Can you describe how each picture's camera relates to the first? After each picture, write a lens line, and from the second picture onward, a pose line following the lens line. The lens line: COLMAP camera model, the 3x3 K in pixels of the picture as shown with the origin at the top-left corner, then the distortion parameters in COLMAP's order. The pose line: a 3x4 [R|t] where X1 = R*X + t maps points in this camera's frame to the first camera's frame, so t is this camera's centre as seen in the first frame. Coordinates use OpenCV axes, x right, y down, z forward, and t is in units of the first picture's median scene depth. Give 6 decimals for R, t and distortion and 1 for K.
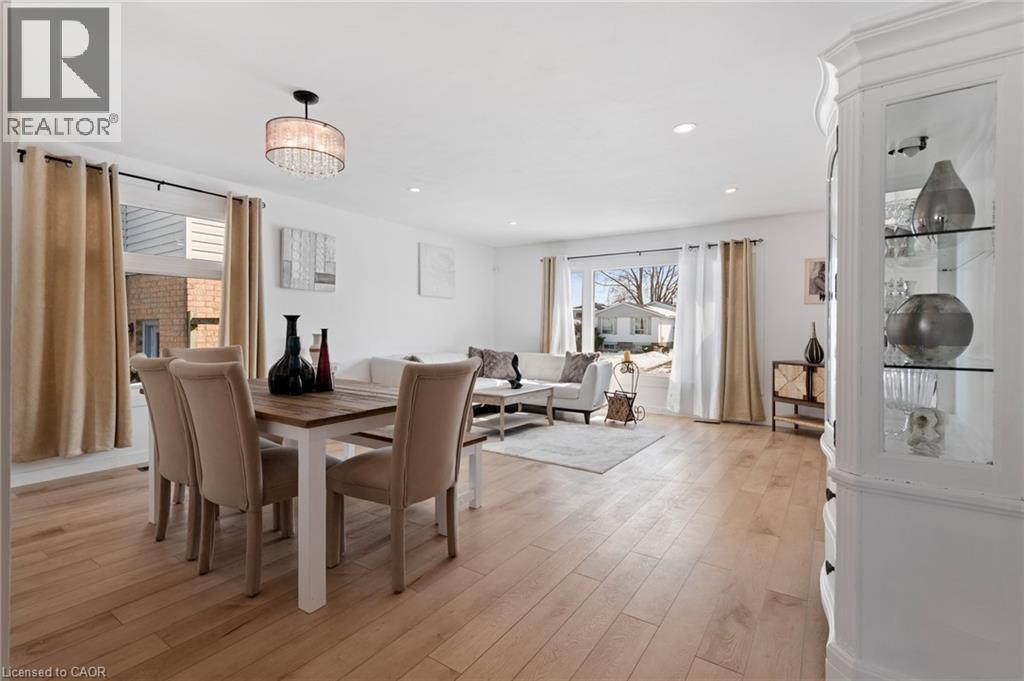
lens RADIAL K [[459.7, 0, 512.0], [0, 459.7, 340.5], [0, 0, 1]] dist [0.000372, 0.000099]
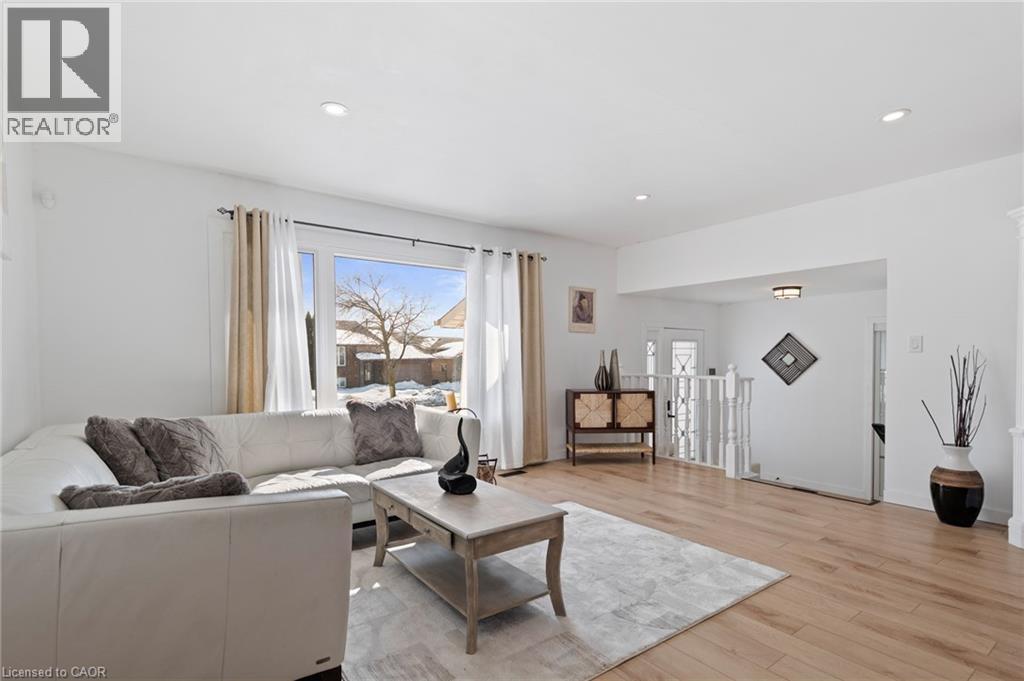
lens RADIAL K [[496.7, 0, 511.2], [0, 496.7, 364.4], [0, 0, 1]] dist [0.019405, 0.000561]
pose [[0.335086, -0.022417, 0.941921, -0.425109], [0.026332, 0.999549, 0.014421, -0.027741], [-0.941820, 0.019970, 0.335525, 0.770481]]
